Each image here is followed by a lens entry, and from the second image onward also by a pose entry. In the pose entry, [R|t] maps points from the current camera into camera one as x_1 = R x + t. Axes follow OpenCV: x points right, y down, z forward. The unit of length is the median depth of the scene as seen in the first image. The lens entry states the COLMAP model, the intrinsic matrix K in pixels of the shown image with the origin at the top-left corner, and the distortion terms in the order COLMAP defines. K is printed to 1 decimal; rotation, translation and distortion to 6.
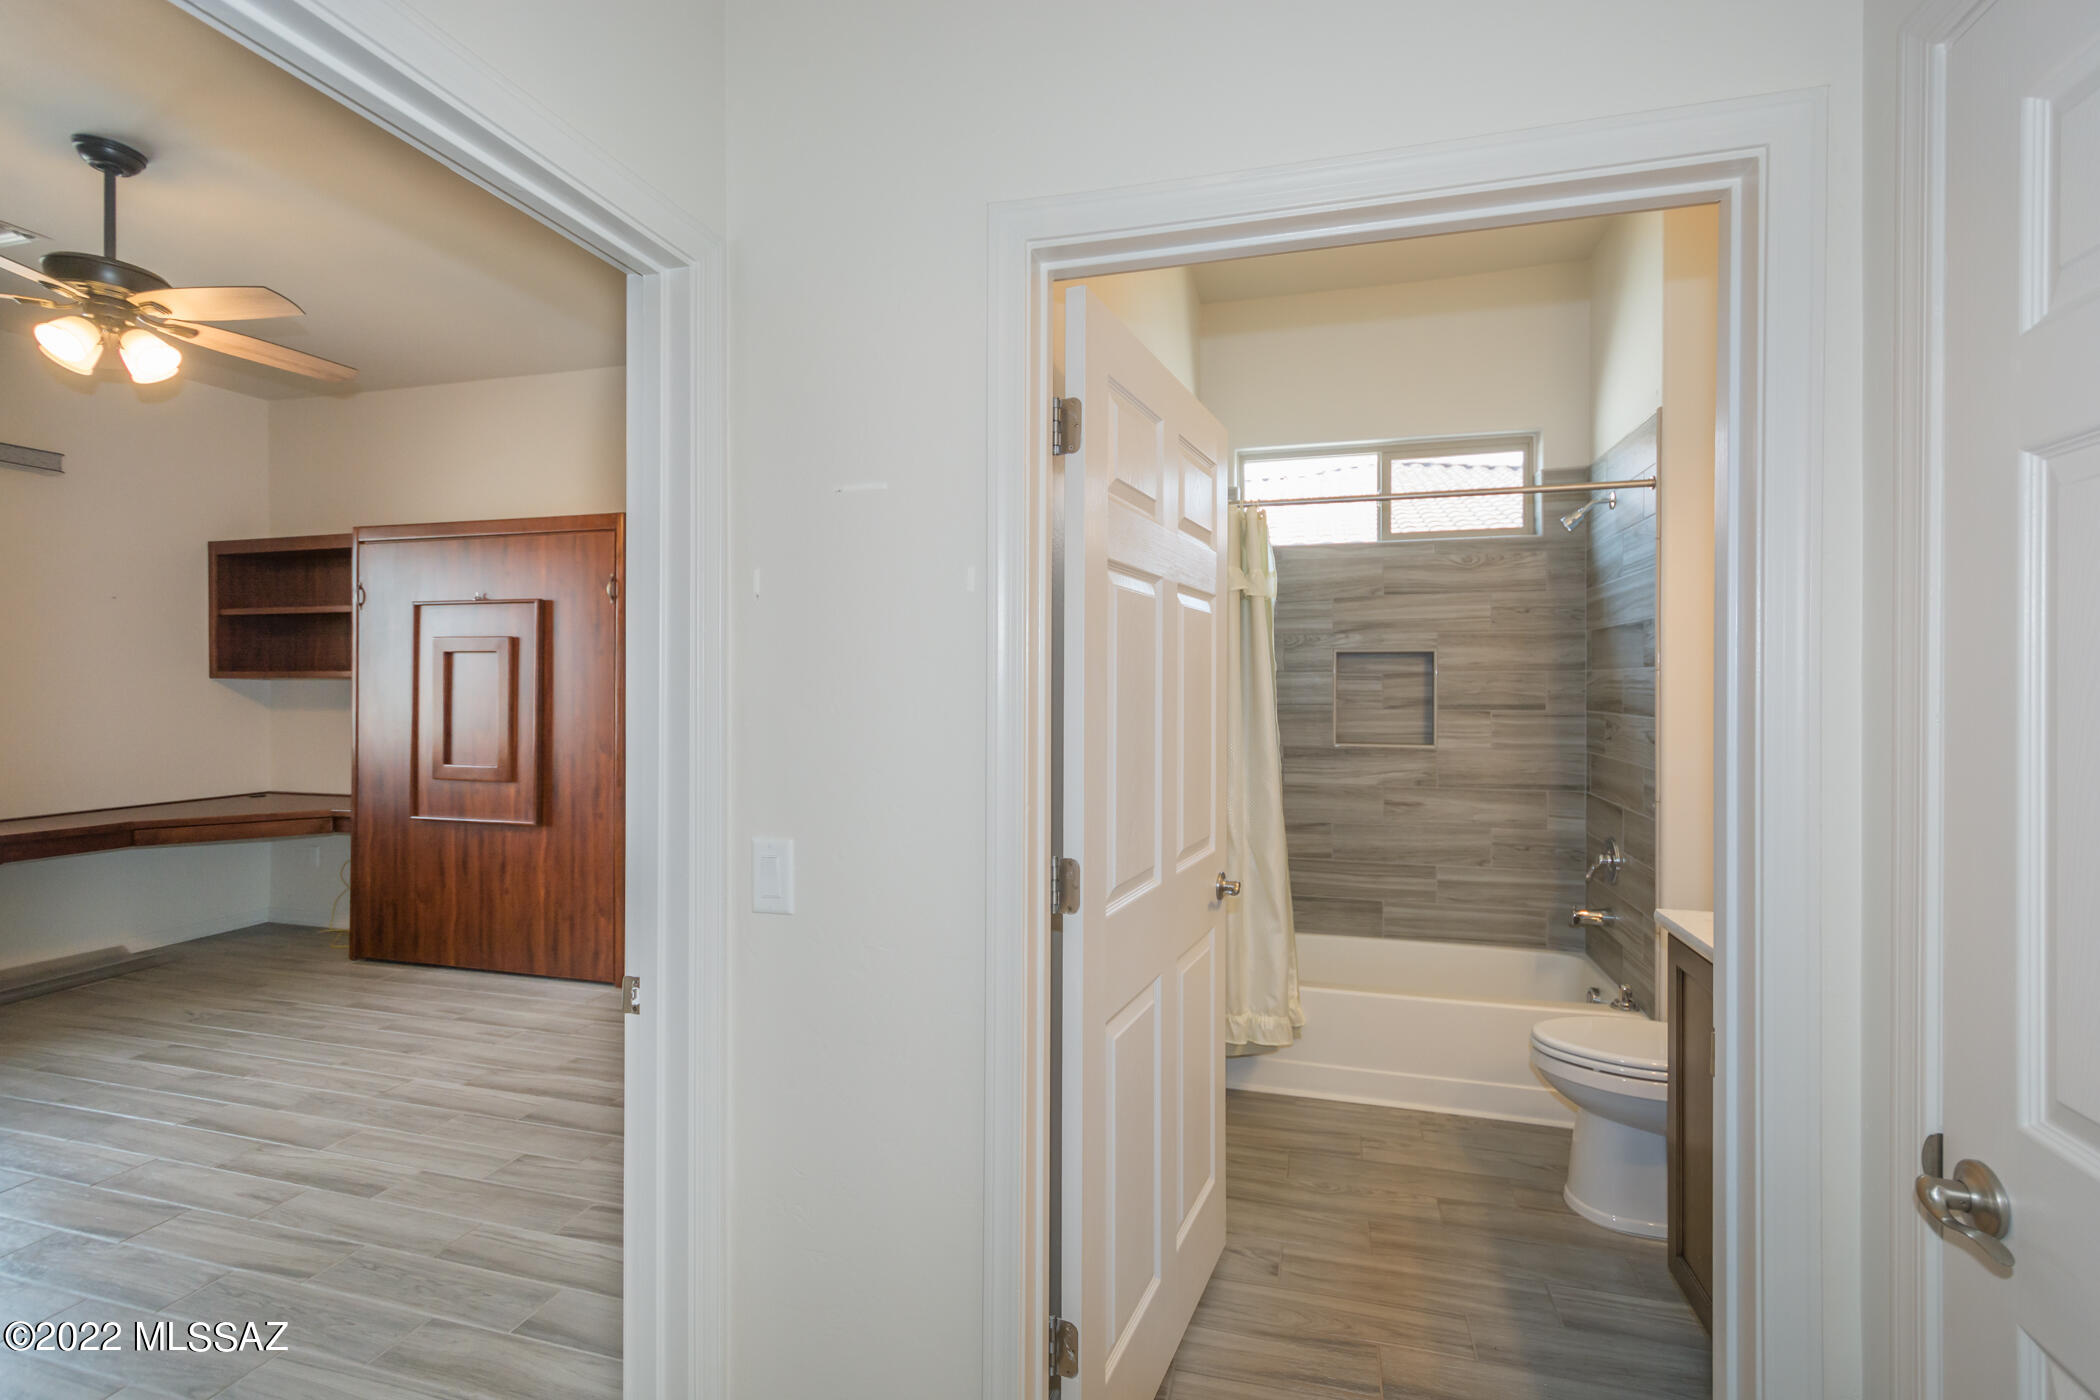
lens RADIAL K [[935.2, 0, 1050.0], [0, 935.2, 700.0], [0, 0, 1]] dist [0.044717, -0.016098]
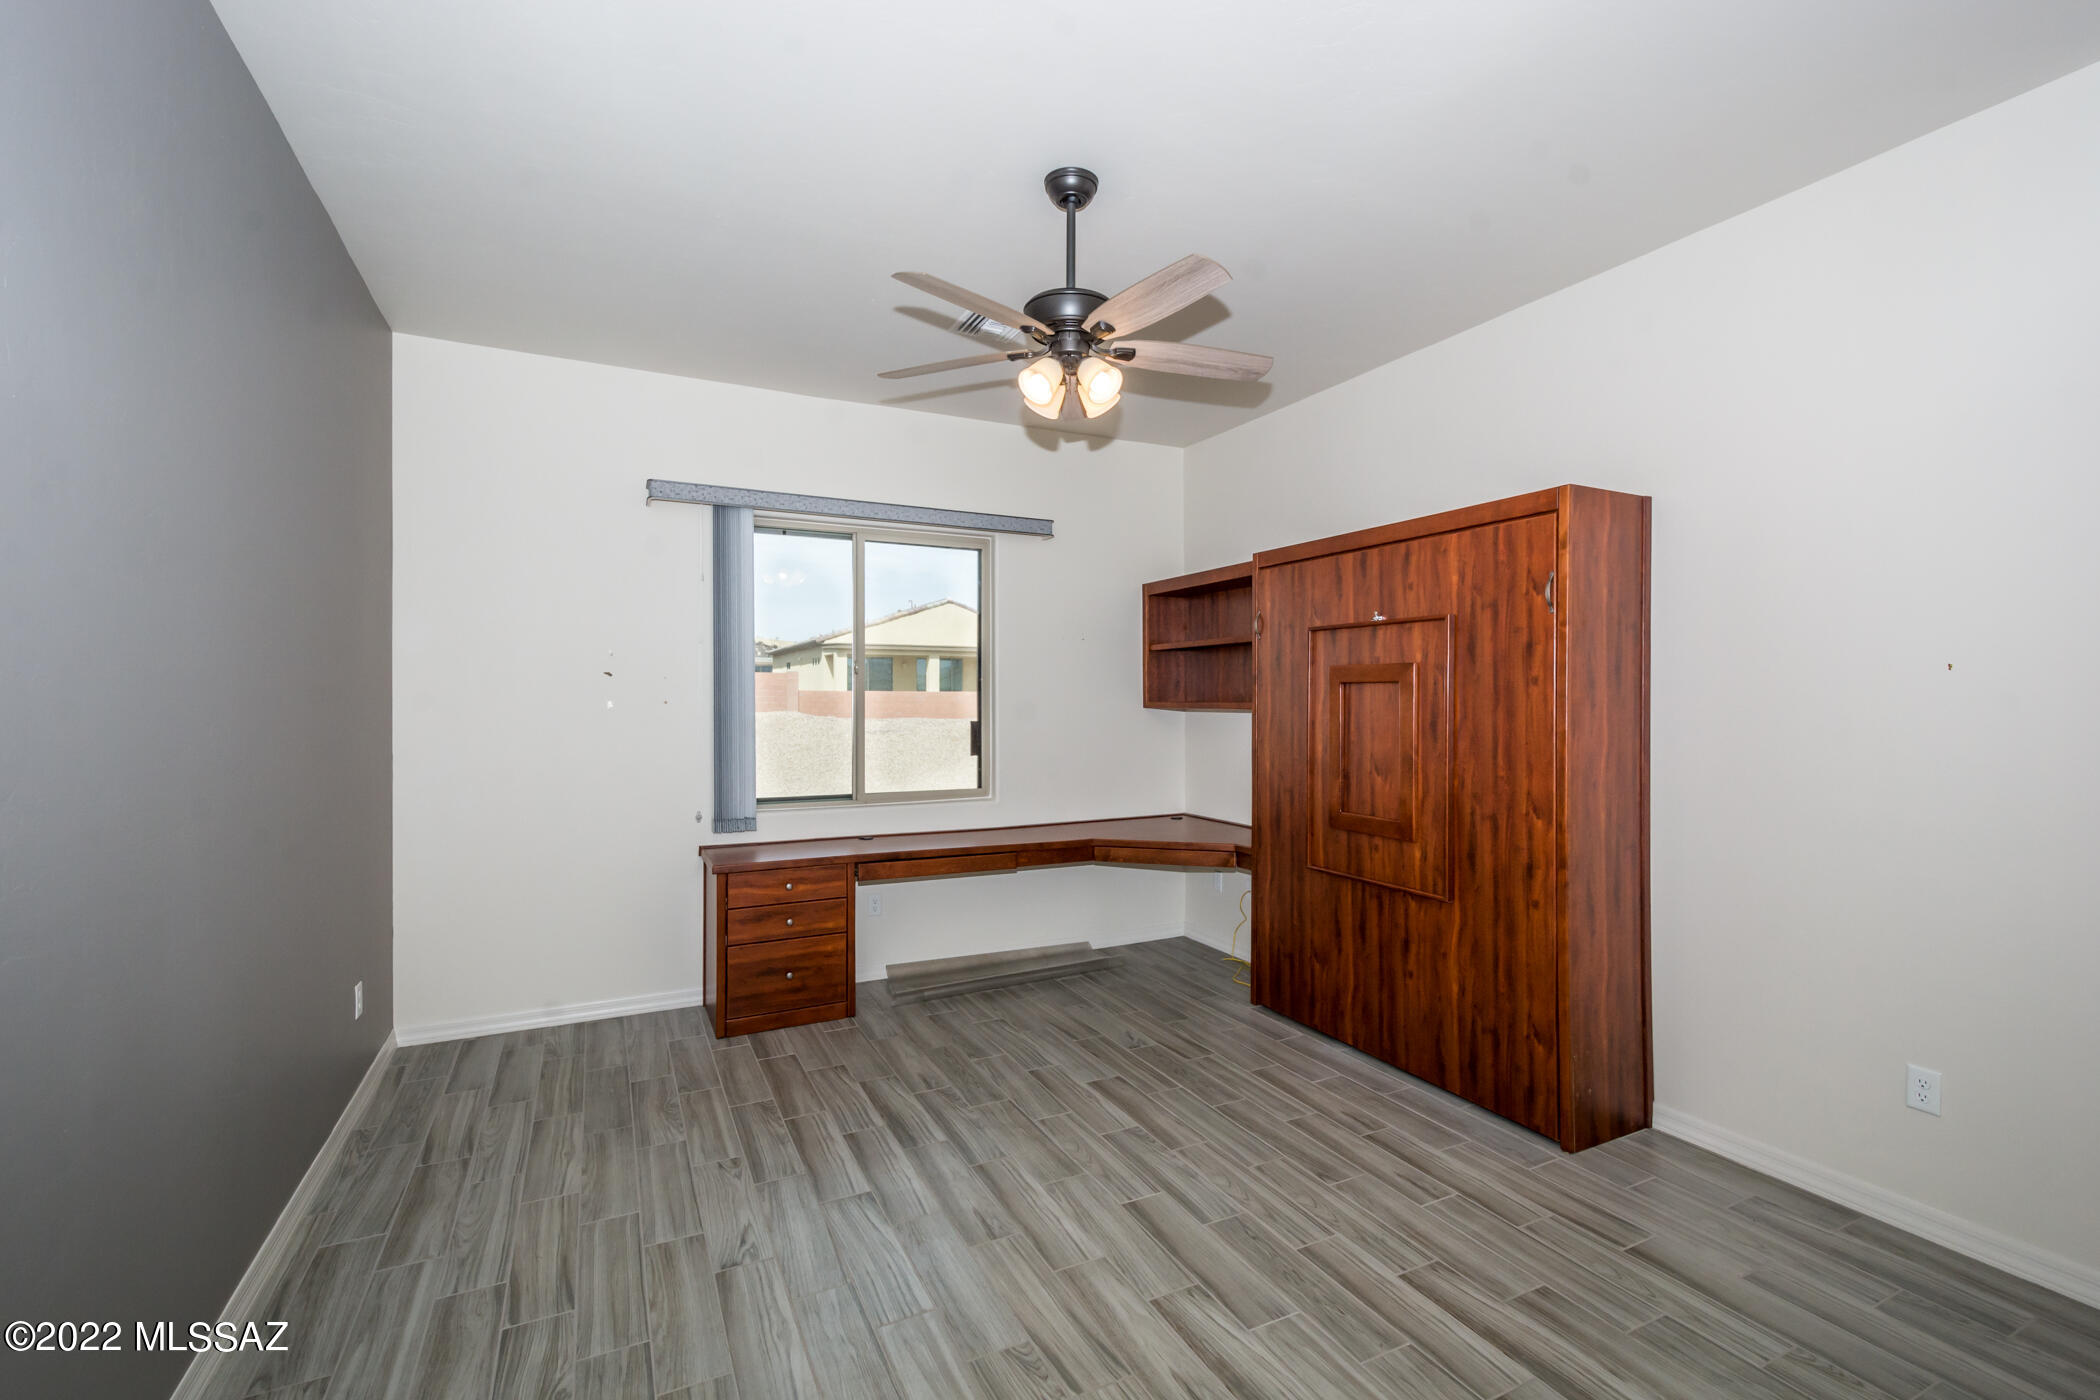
lens RADIAL K [[898.3, 0, 1050.0], [0, 898.3, 700.0], [0, 0, 1]] dist [-0.000983, -0.000099]
pose [[0.680715, -0.000274, -0.732548, -0.237269], [-0.001787, 0.999996, -0.002035, -0.035368], [0.732546, 0.002694, 0.680712, 0.267889]]
